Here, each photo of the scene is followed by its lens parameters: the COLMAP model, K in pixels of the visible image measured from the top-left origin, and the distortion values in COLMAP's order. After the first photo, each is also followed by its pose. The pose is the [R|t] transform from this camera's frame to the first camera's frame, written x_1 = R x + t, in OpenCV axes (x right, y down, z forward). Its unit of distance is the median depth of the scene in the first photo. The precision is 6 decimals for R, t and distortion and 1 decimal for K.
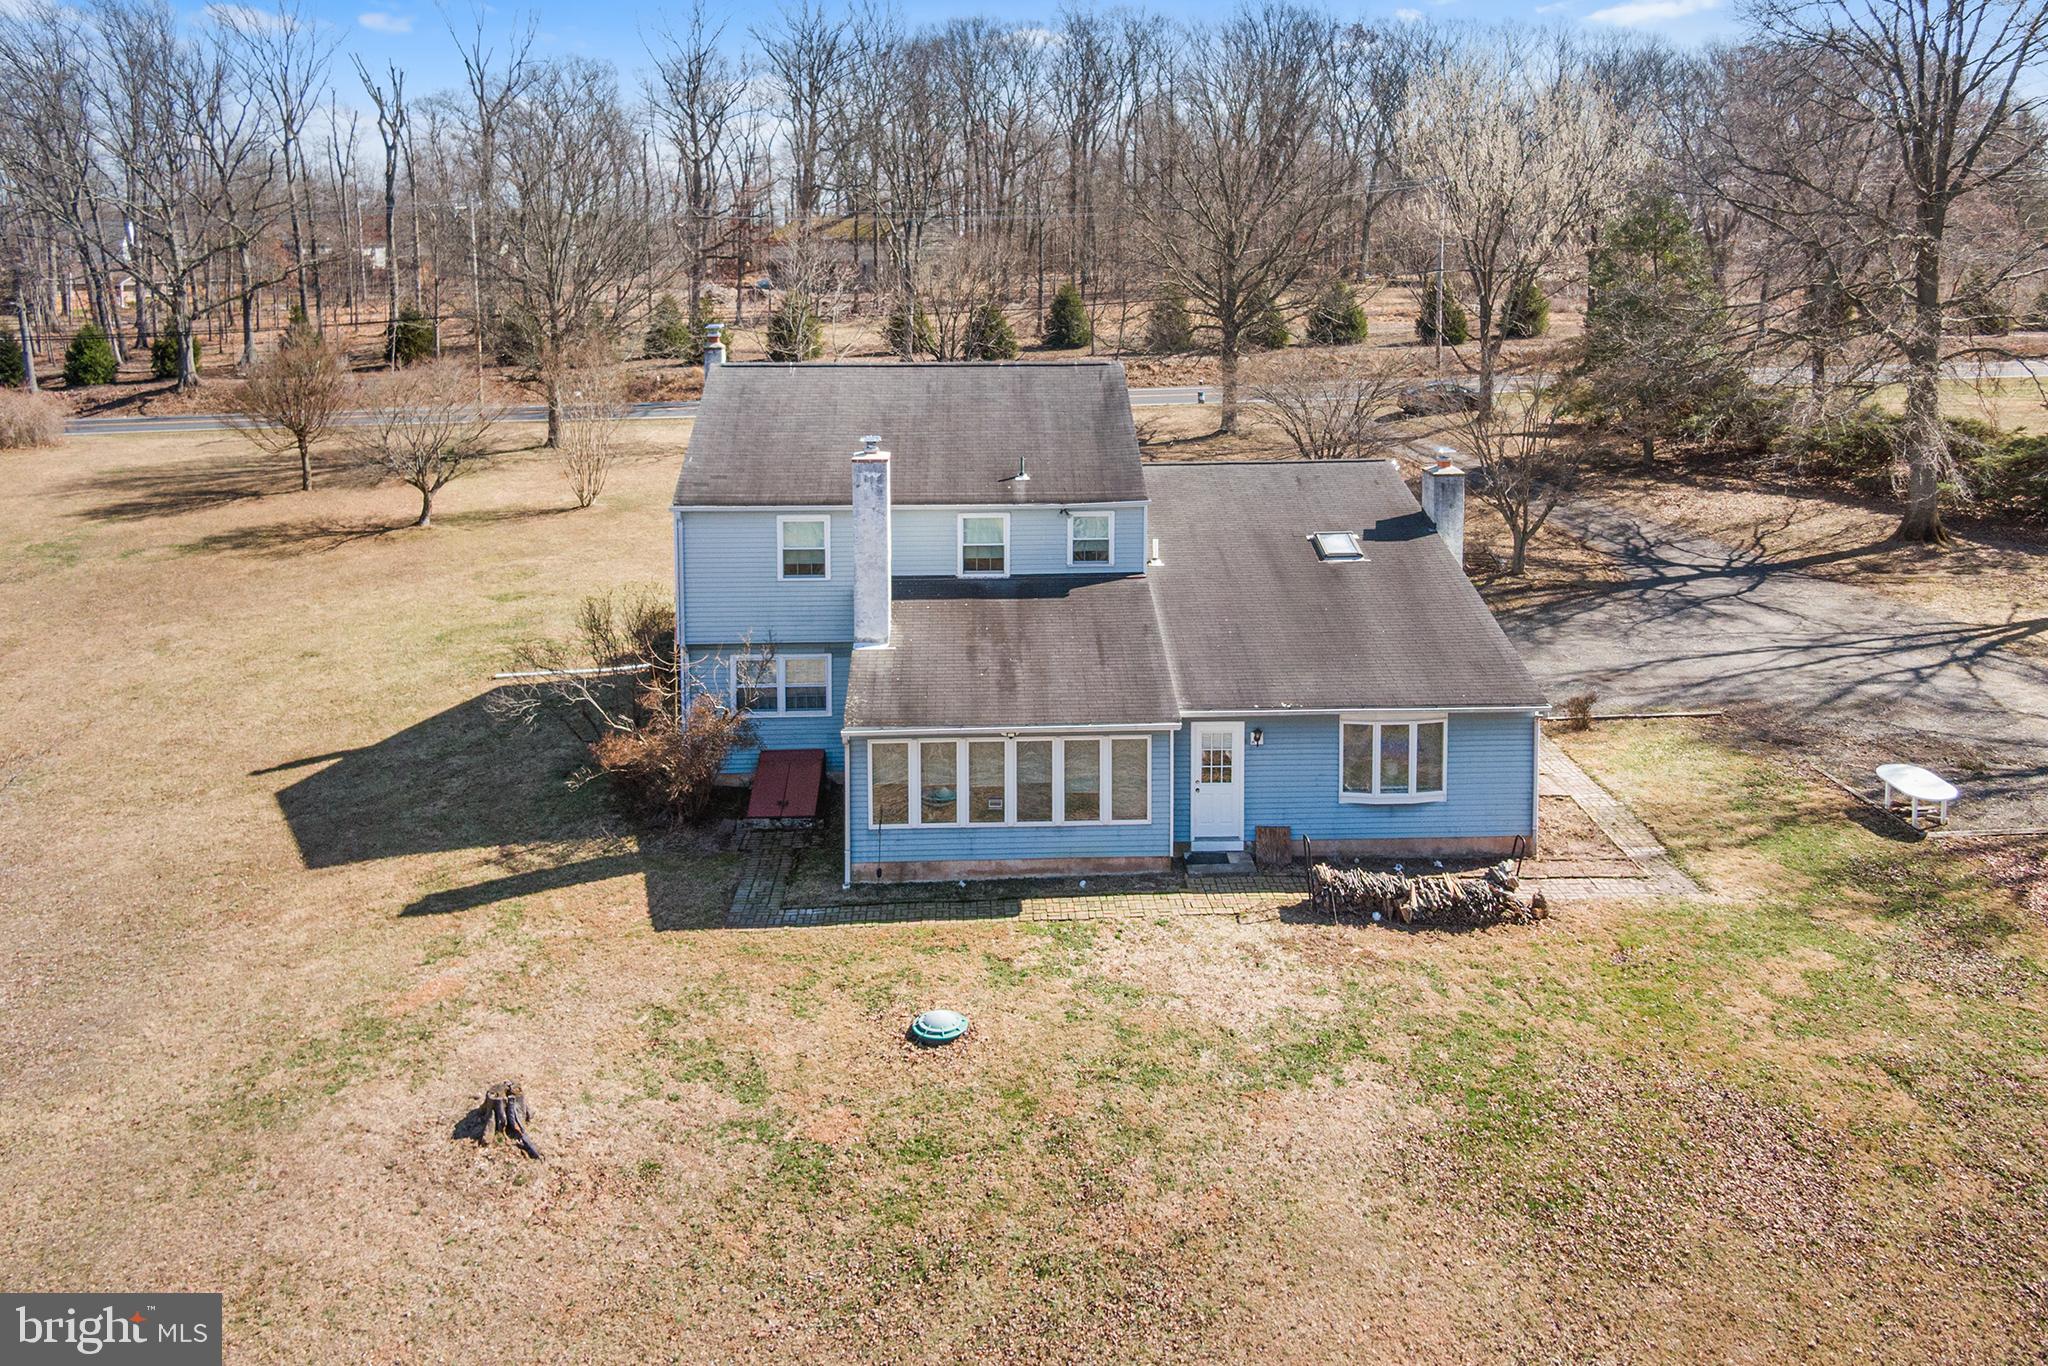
lens RADIAL K [[1376.3, 0, 1024.0], [0, 1376.3, 683.0], [0, 0, 1]] dist [0.016023, -0.030303]
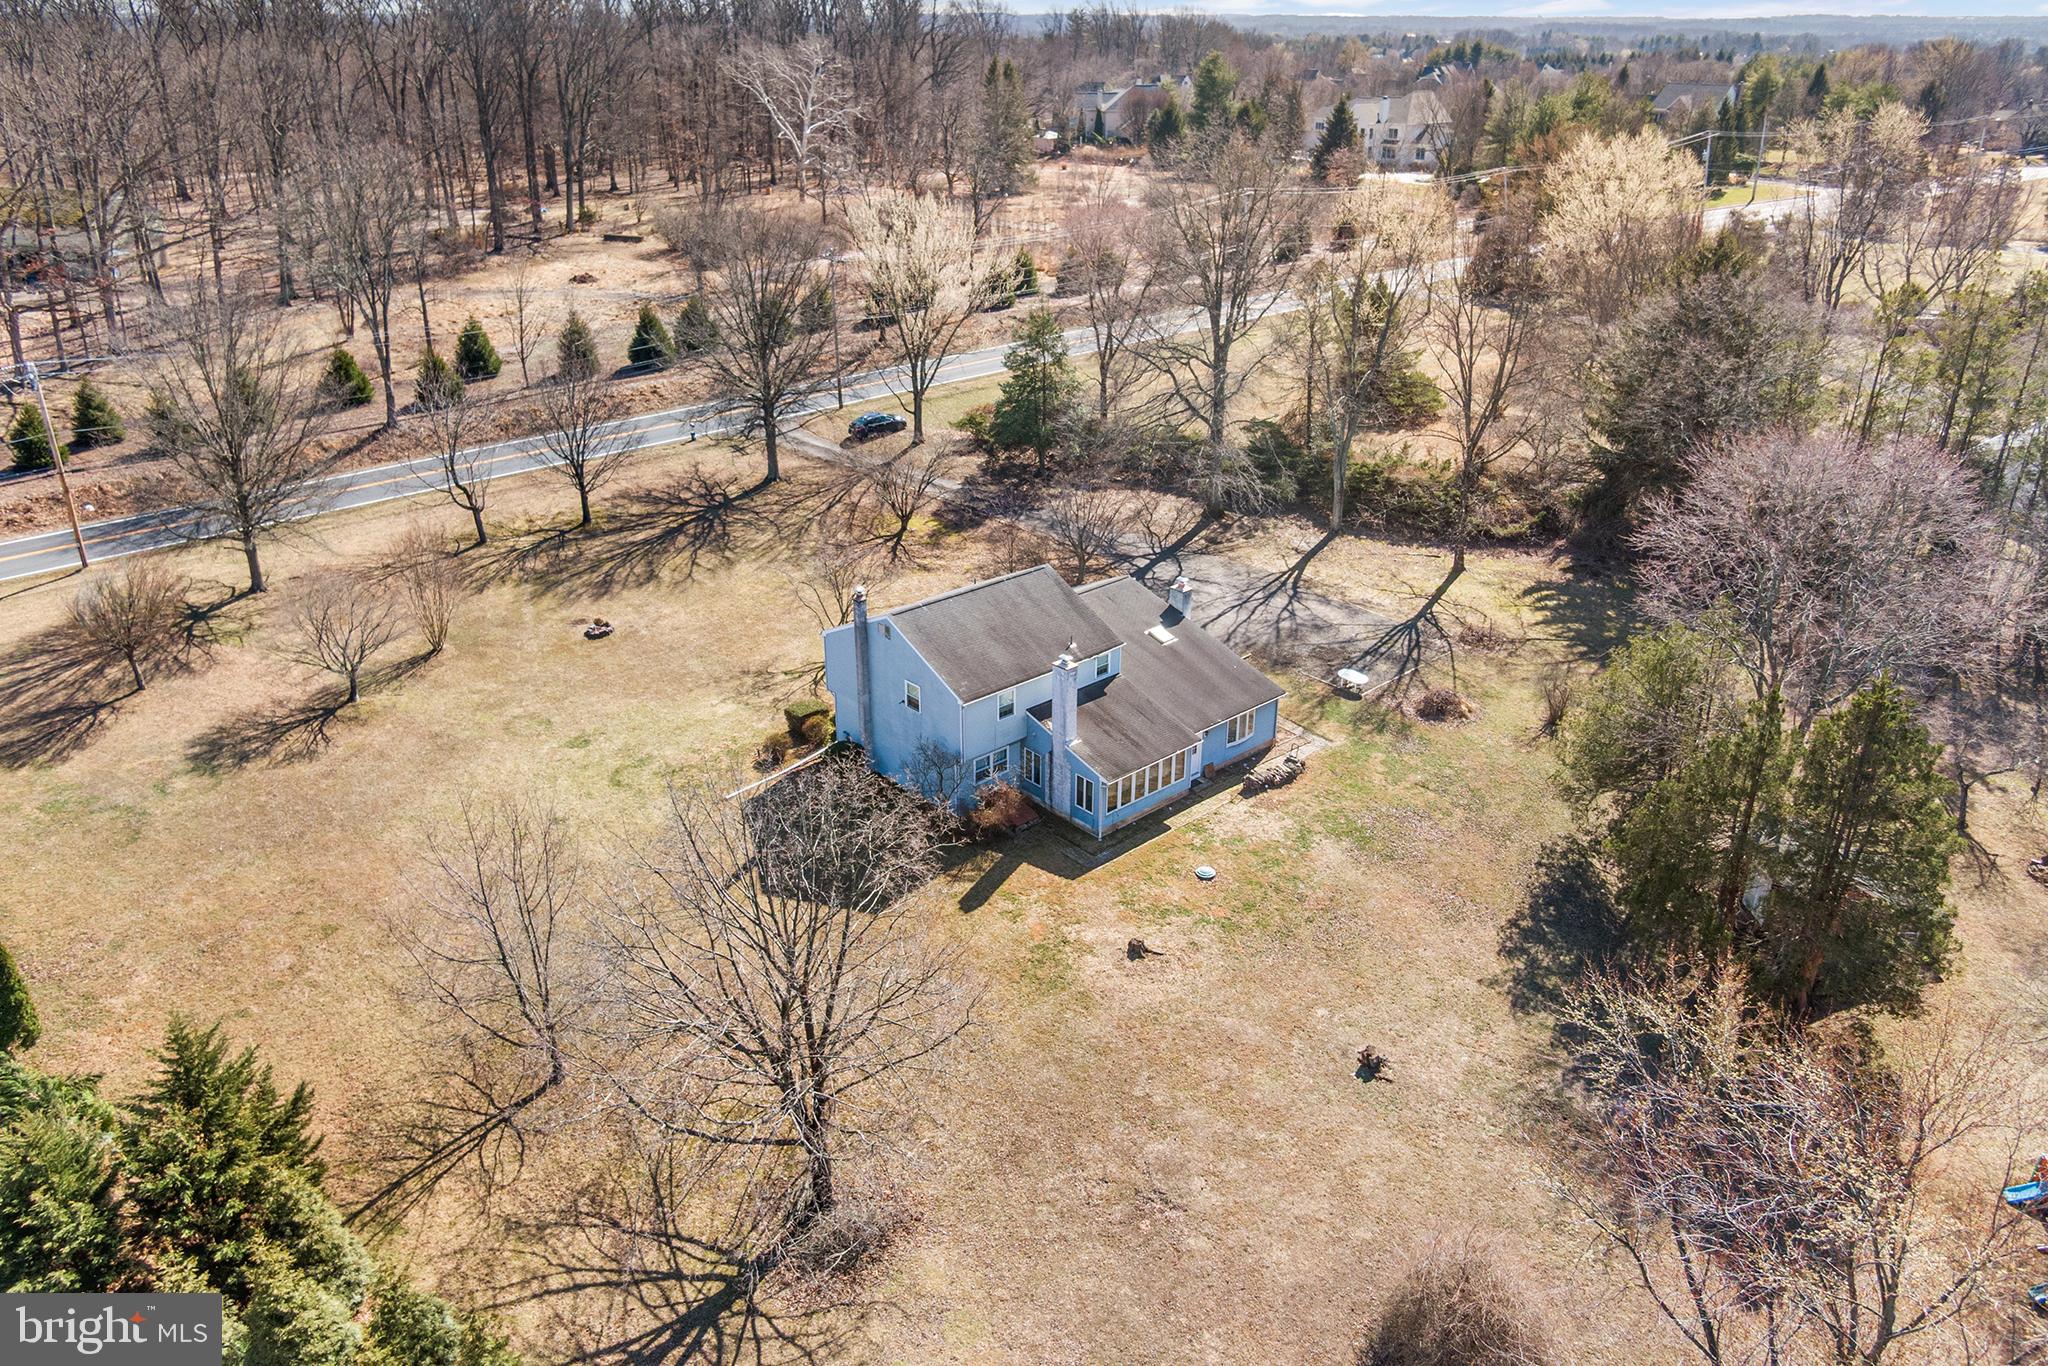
lens RADIAL K [[1465.1, 0, 1024.0], [0, 1465.1, 683.0], [0, 0, 1]] dist [0.013729, -0.022149]
pose [[0.782878, -0.273301, 0.558935, -1.627135], [0.177749, 0.959161, 0.220034, -0.725472], [-0.596244, -0.072909, 0.799486, -0.995654]]
